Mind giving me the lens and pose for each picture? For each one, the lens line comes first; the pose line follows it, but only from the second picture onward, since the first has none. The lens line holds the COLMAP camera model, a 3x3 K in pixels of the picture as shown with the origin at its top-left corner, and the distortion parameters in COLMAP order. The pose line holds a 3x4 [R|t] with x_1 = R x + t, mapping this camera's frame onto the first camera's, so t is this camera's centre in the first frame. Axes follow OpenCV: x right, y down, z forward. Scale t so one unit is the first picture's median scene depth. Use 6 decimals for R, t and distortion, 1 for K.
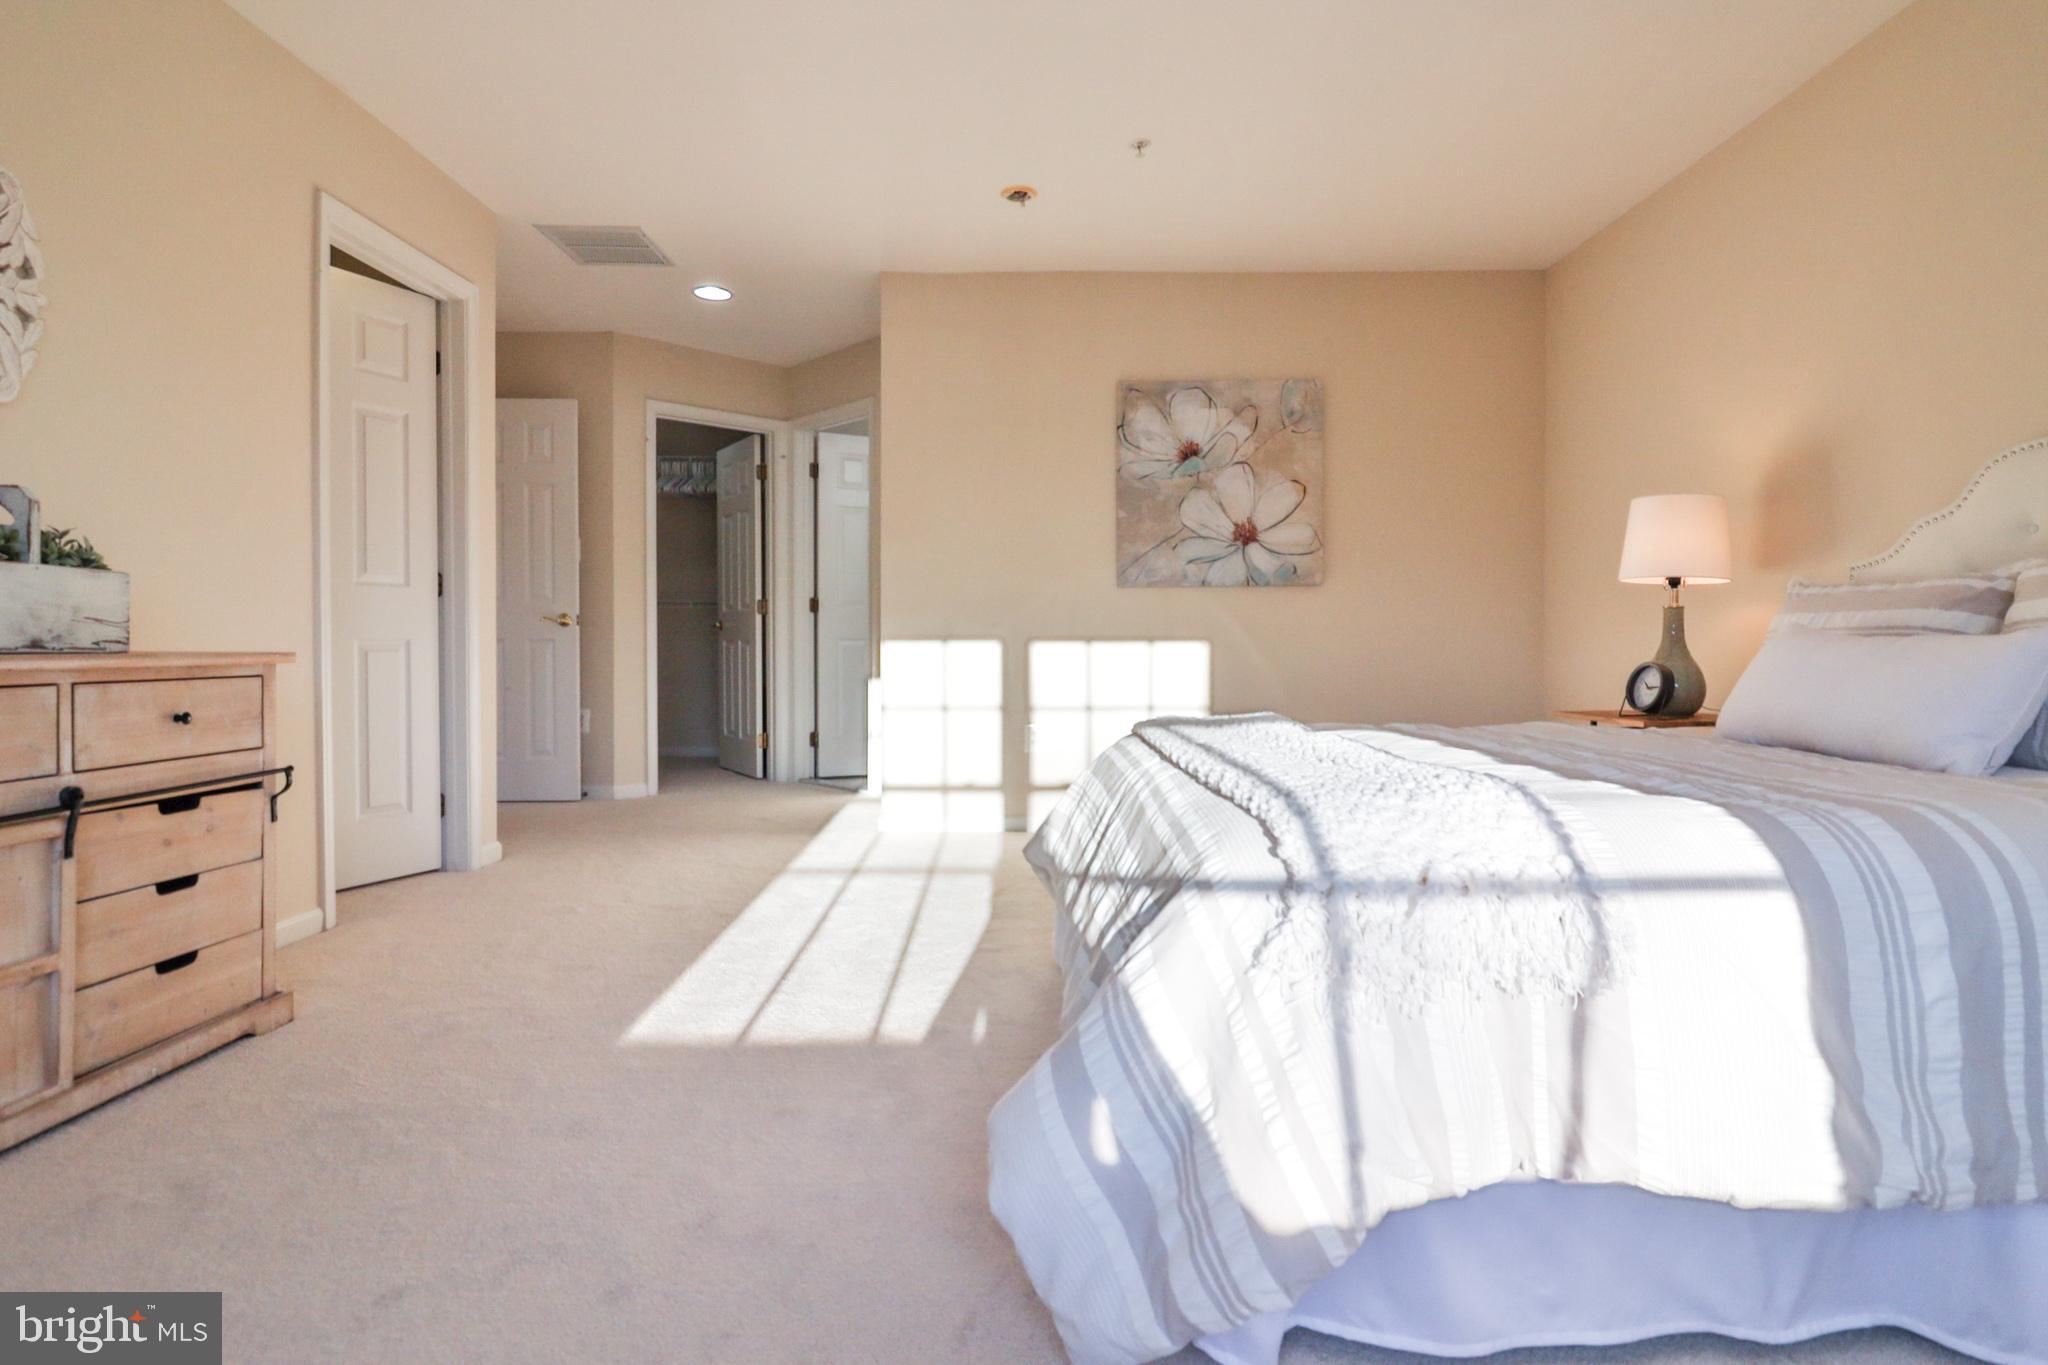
lens RADIAL K [[1052.2, 0, 1031.0], [0, 1052.2, 662.1], [0, 0, 1]] dist [0.001614, -0.014387]
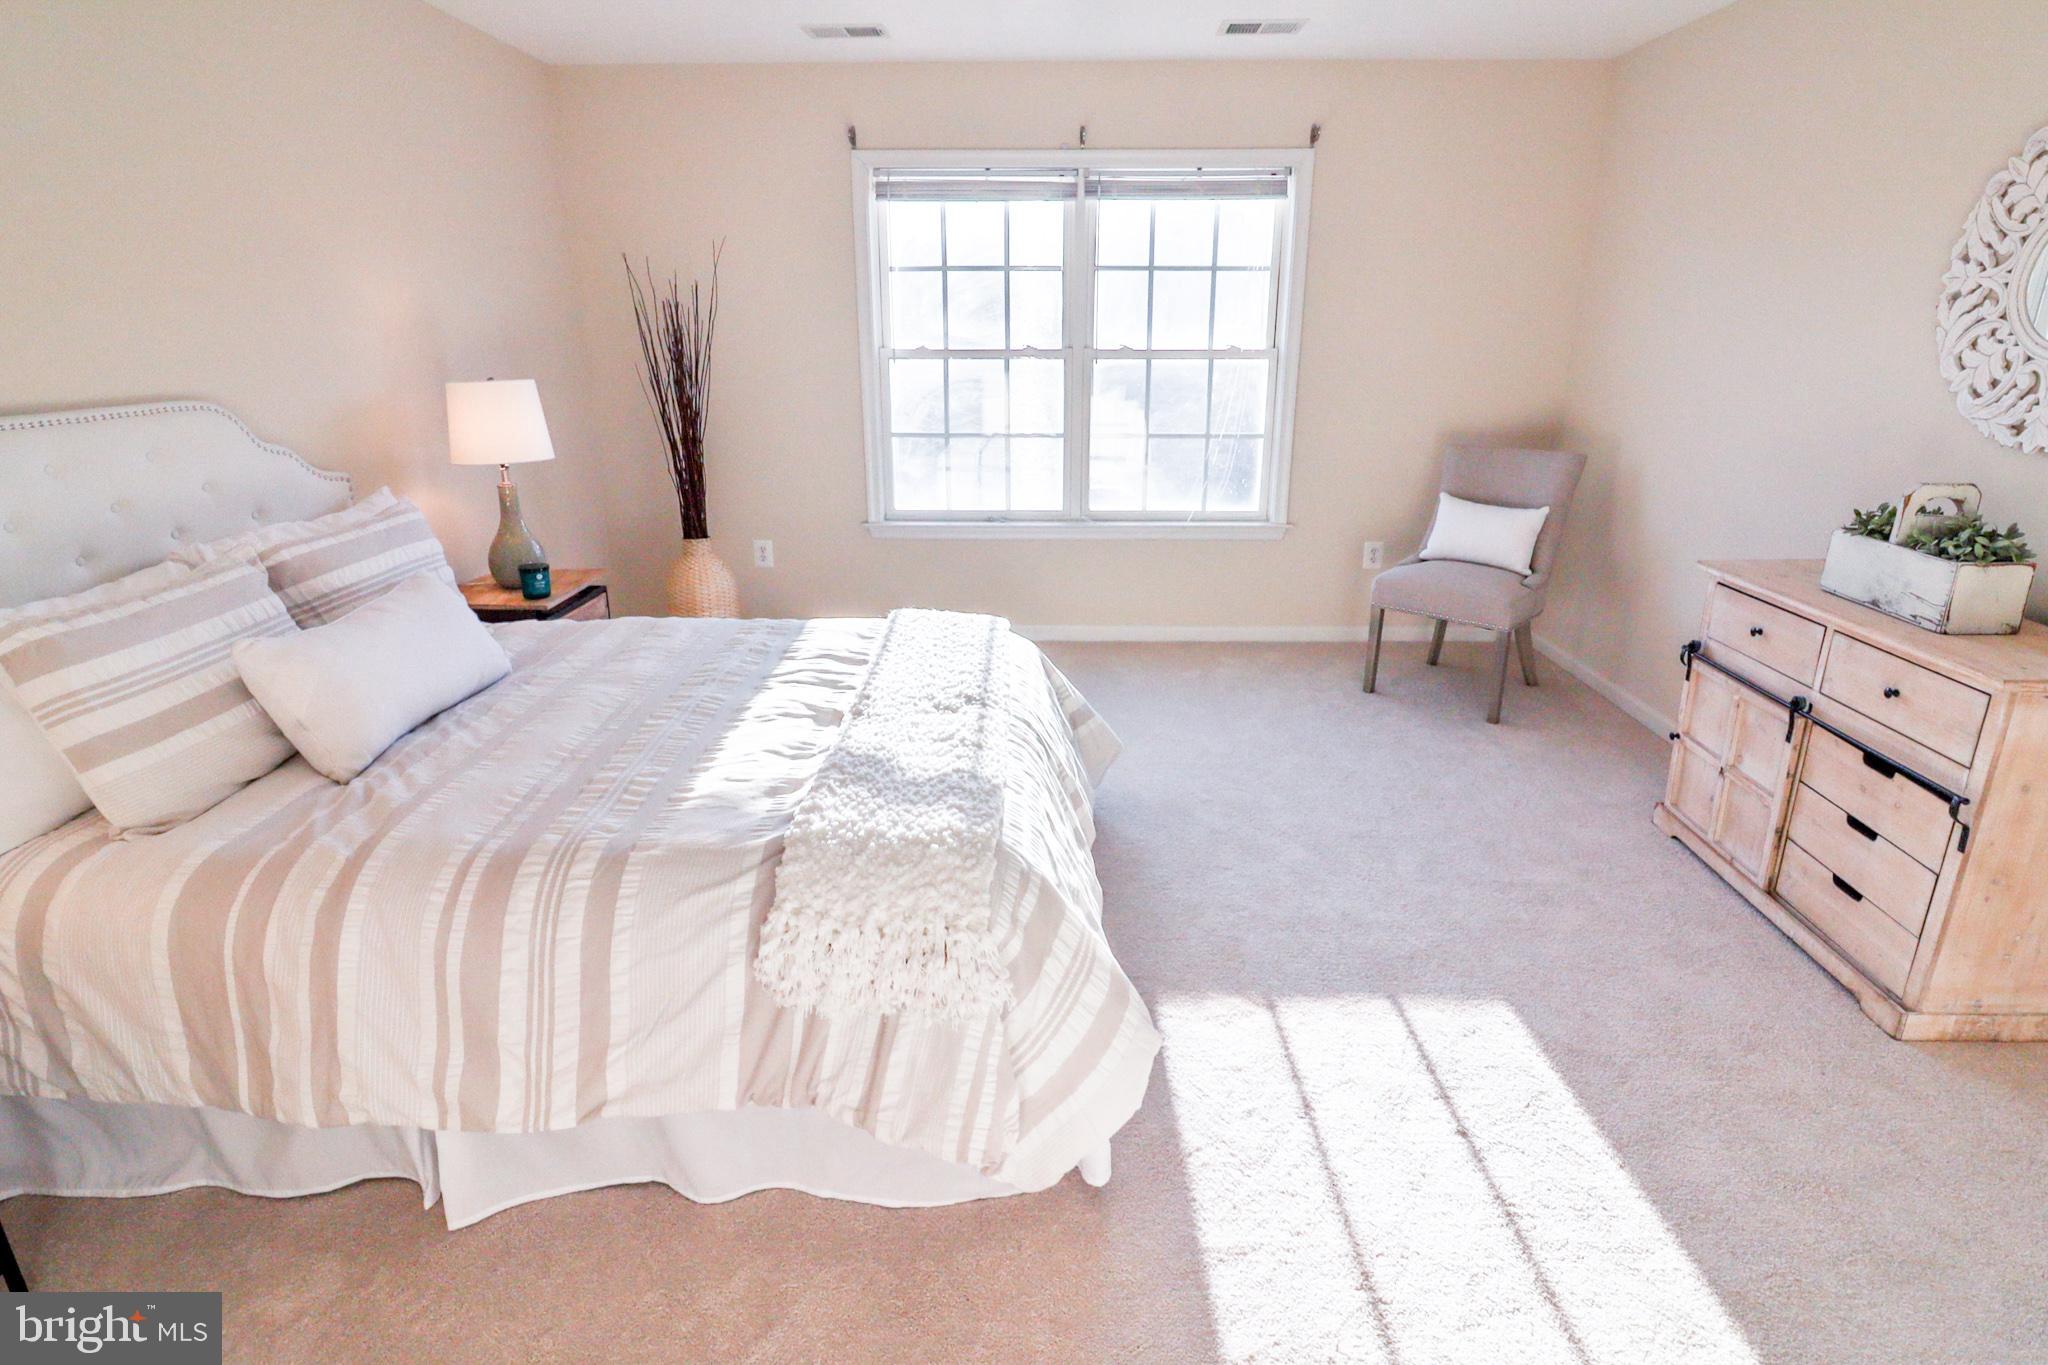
lens RADIAL K [[1052.2, 0, 1031.0], [0, 1052.2, 662.1], [0, 0, 1]] dist [0.001614, -0.014387]
pose [[-0.999617, -0.007981, 0.026494, 0.072895], [0.001017, 0.946255, 0.323420, -0.340594], [-0.027651, 0.323323, -0.945885, 2.085556]]
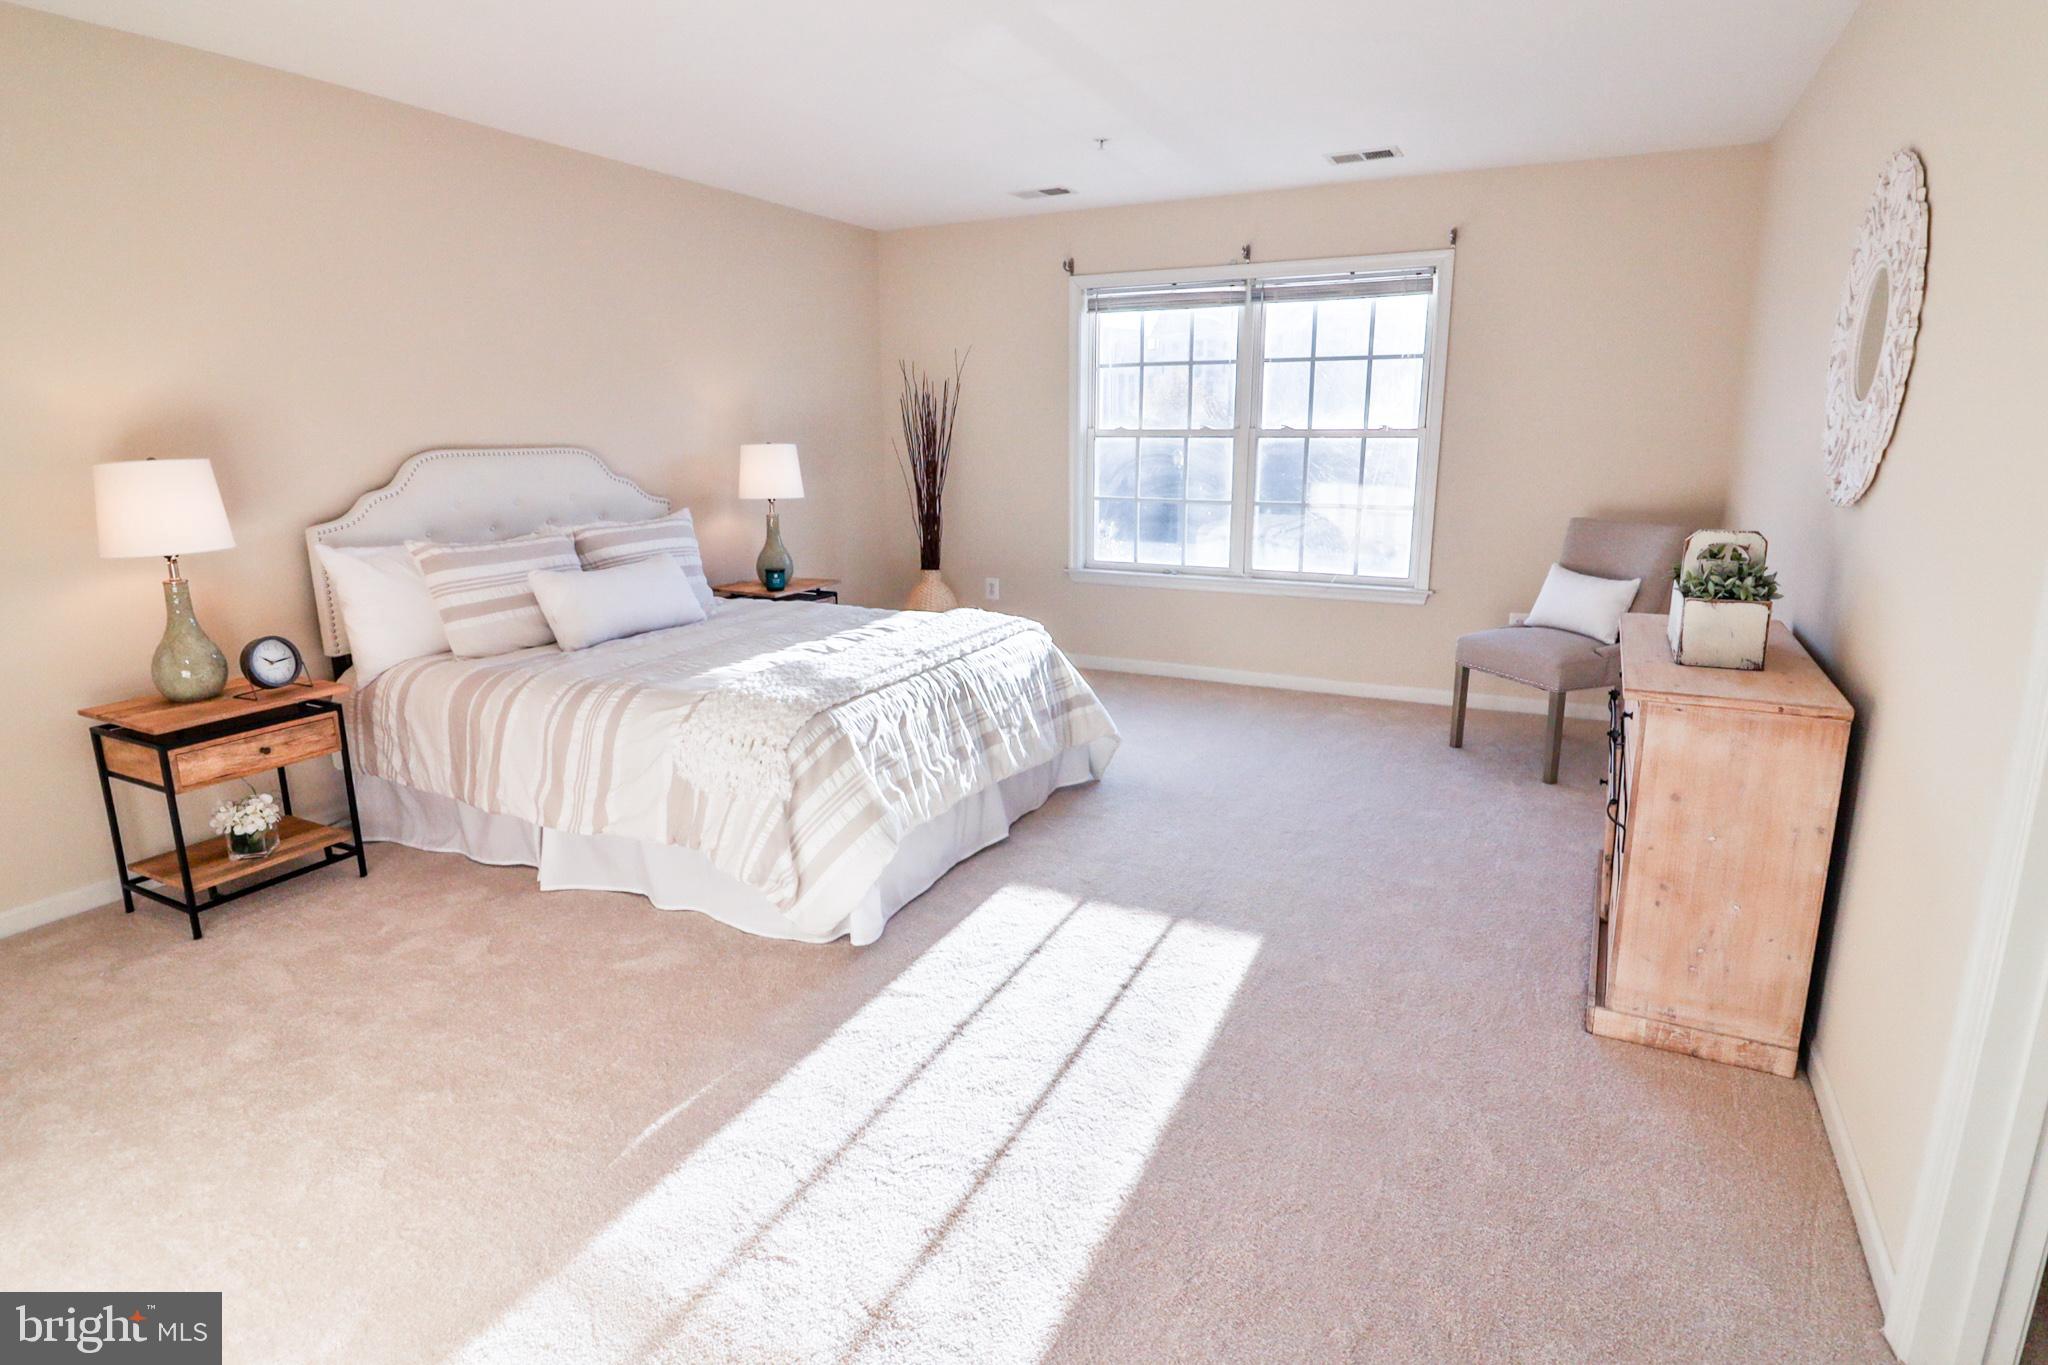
lens RADIAL K [[1052.2, 0, 1031.0], [0, 1052.2, 662.1], [0, 0, 1]] dist [0.001614, -0.014387]
pose [[-0.890616, -0.096646, 0.444367, -0.727330], [0.011962, 0.971839, 0.235343, -0.303927], [-0.454598, 0.214916, -0.864379, 2.371898]]
